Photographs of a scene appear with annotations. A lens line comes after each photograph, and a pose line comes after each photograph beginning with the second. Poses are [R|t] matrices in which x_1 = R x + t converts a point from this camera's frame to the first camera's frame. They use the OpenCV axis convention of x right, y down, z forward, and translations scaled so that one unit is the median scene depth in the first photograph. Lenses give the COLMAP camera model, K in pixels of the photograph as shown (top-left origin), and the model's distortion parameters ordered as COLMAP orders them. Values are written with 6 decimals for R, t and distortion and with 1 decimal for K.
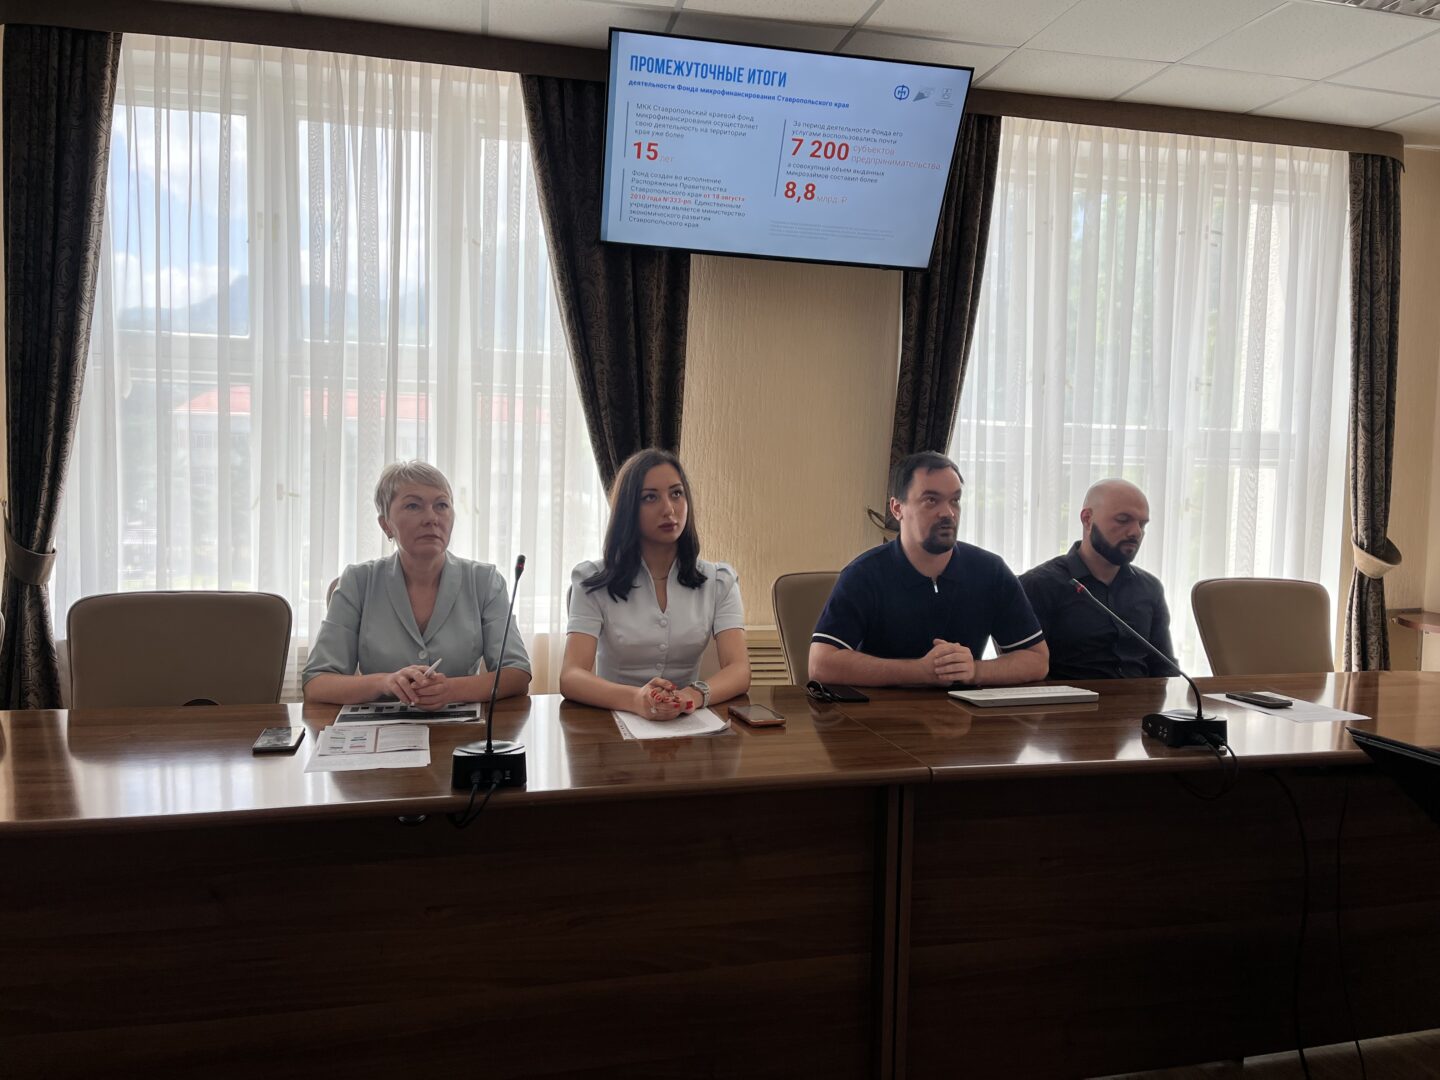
lens RADIAL K [[1109.7, 0, 720.8], [0, 1109.7, 524.7], [0, 0, 1]] dist [0.054255, -0.070532]
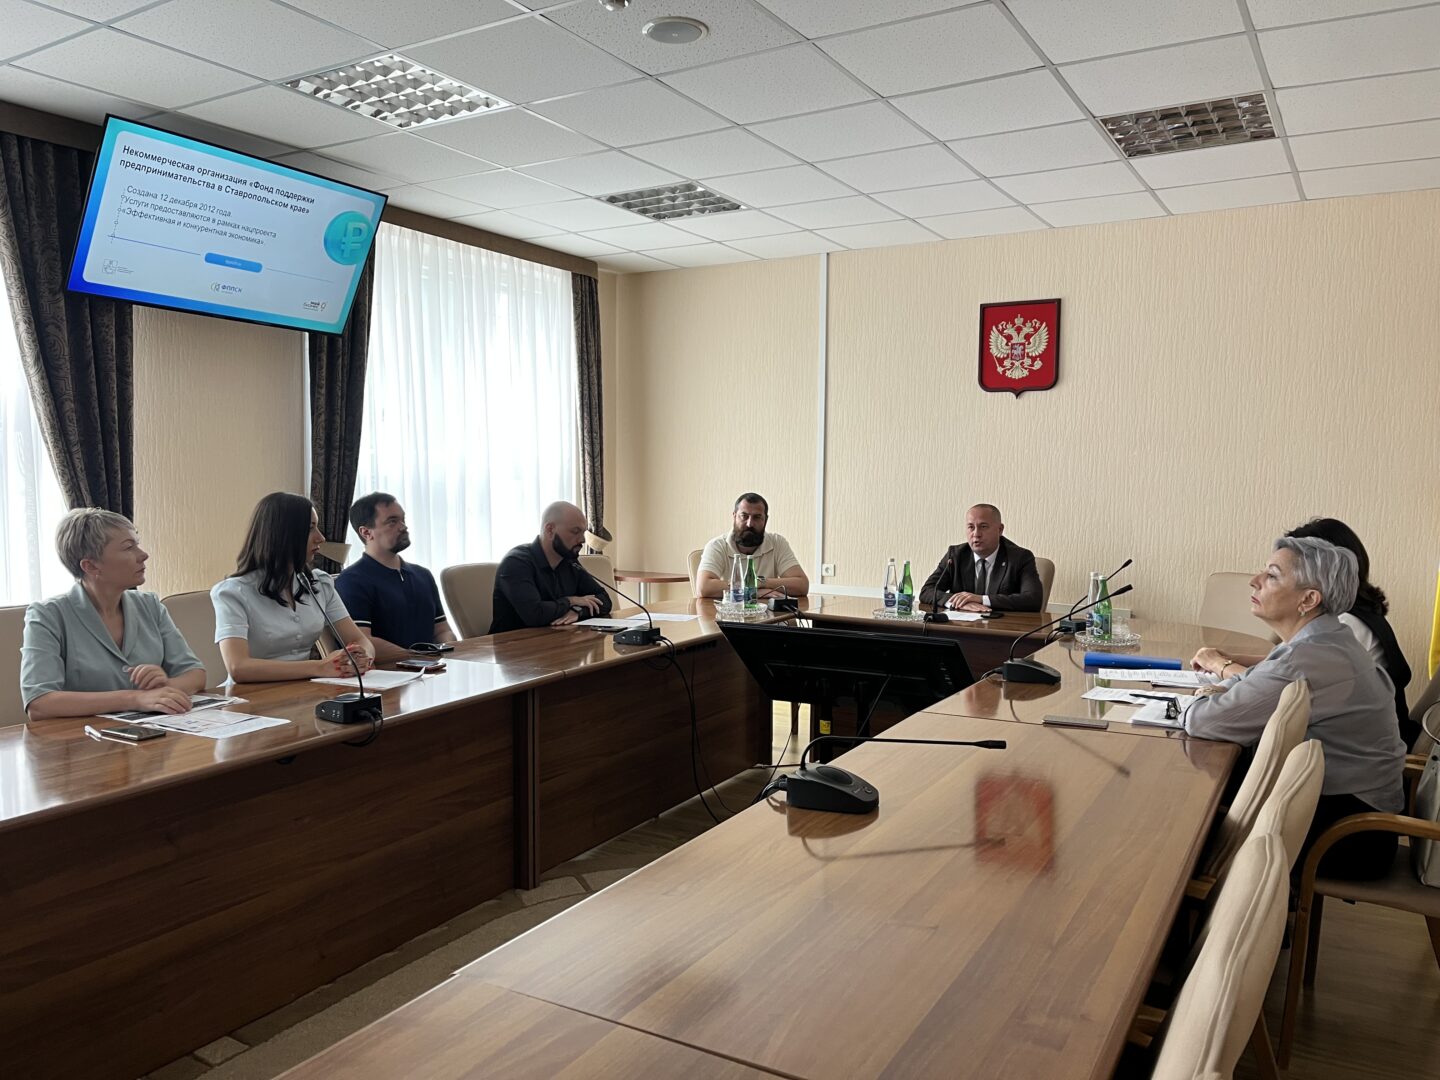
lens RADIAL K [[1067.7, 0, 720.0], [0, 1067.7, 540.0], [0, 0, 1]] dist [0.003296, -0.001919]
pose [[0.698970, -0.062242, 0.712437, -0.387697], [0.046868, 0.998051, 0.041212, -0.023145], [-0.713613, 0.004584, 0.700525, -0.168823]]
